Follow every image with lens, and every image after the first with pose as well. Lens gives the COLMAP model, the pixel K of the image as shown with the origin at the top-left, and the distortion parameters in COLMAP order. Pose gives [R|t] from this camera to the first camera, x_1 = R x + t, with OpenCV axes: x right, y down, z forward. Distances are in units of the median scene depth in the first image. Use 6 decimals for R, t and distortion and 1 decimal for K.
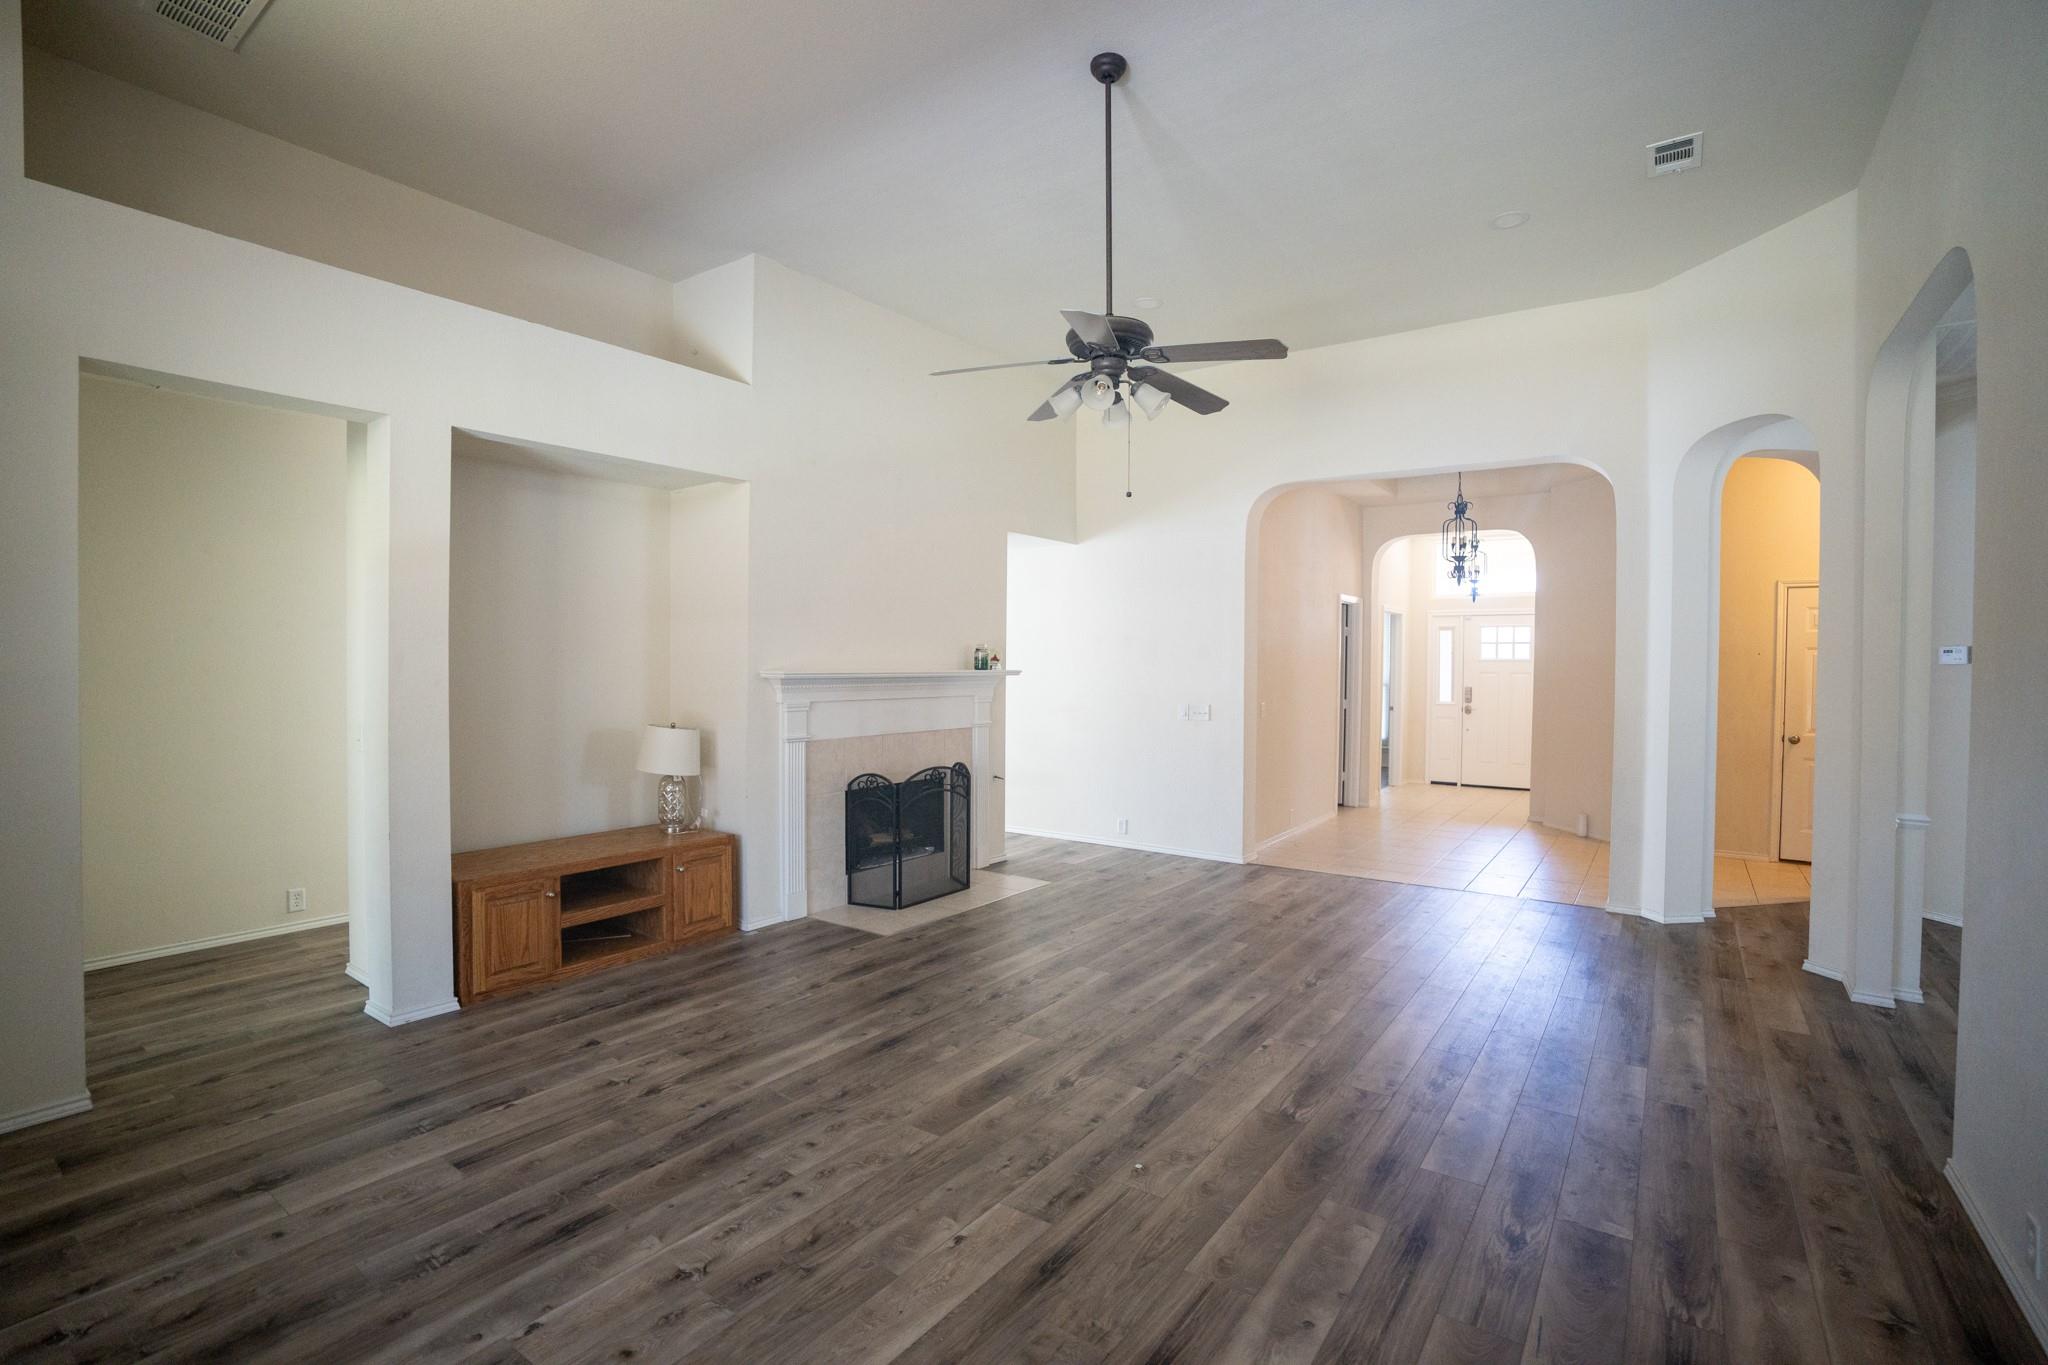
lens RADIAL K [[921.1, 0, 1021.6], [0, 921.1, 680.3], [0, 0, 1]] dist [-0.000575, -0.000025]
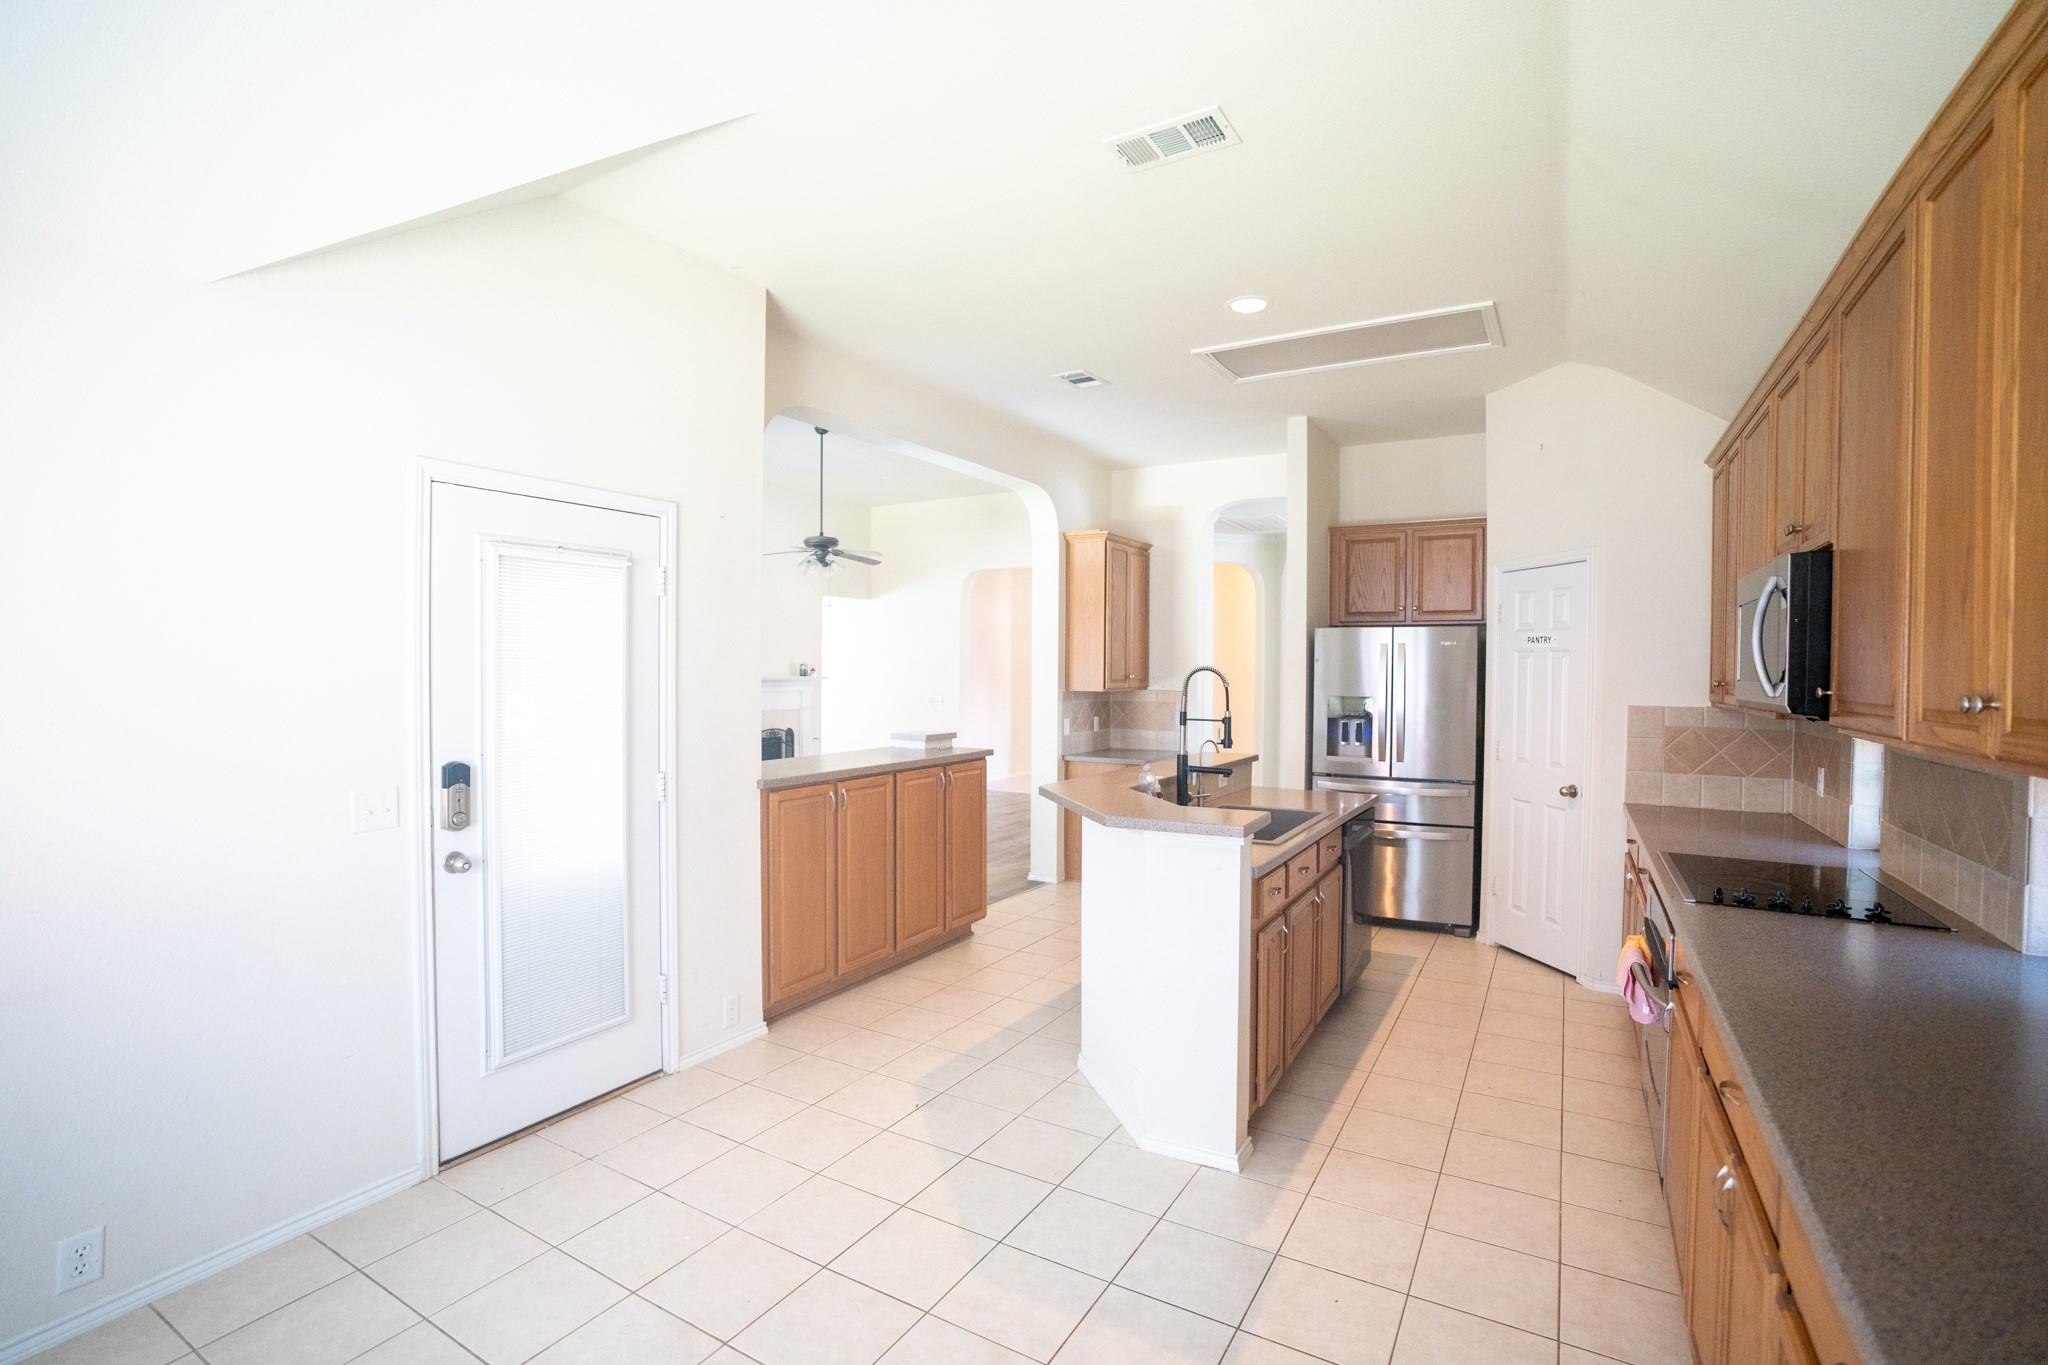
lens RADIAL K [[921.1, 0, 1022.9], [0, 921.1, 689.3], [0, 0, 1]] dist [-0.000575, -0.000025]
pose [[0.996475, -0.002059, 0.083868, 0.221825], [0.001688, 0.999988, 0.004503, 0.006339], [-0.083876, -0.004345, 0.996467, -0.779375]]
